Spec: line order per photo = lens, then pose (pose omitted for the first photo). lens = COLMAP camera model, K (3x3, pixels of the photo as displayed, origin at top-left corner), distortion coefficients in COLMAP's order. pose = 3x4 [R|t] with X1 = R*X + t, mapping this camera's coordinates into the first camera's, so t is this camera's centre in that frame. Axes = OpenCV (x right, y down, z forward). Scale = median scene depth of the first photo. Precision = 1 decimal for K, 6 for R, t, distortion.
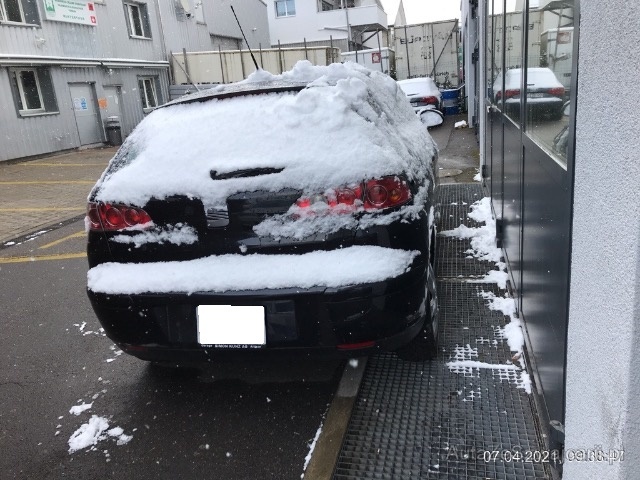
lens RADIAL K [[514.7, 0, 316.0], [0, 514.7, 237.6], [0, 0, 1]] dist [0.045695, 0.003281]
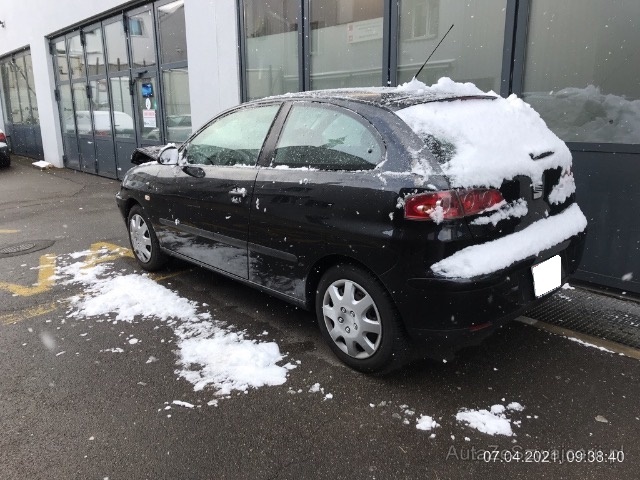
lens RADIAL K [[514.7, 0, 316.0], [0, 514.7, 237.6], [0, 0, 1]] dist [0.045695, 0.003281]
pose [[0.560944, -0.113651, 0.820016, -1.461284], [0.187428, 0.982246, 0.007923, -0.036185], [-0.806358, 0.149250, 0.572286, 0.685652]]
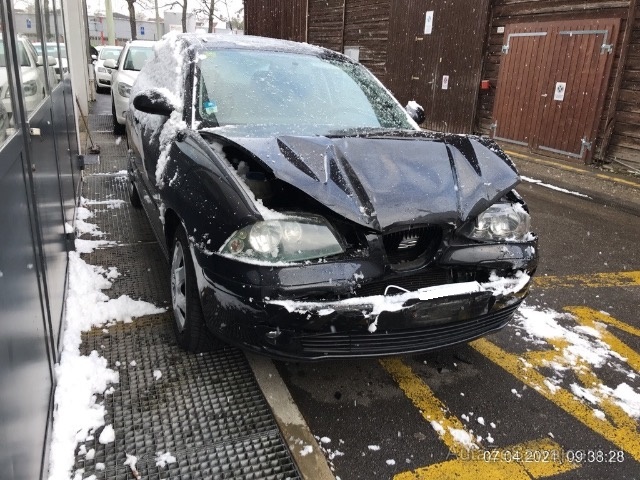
lens RADIAL K [[525.8, 0, 321.5], [0, 525.8, 229.4], [0, 0, 1]] dist [0.033831, 0.000361]
pose [[-0.800721, 0.239151, -0.549229, 0.852434], [-0.136662, 0.819747, 0.556182, -0.937949], [0.583241, 0.520405, -0.623706, 3.002388]]
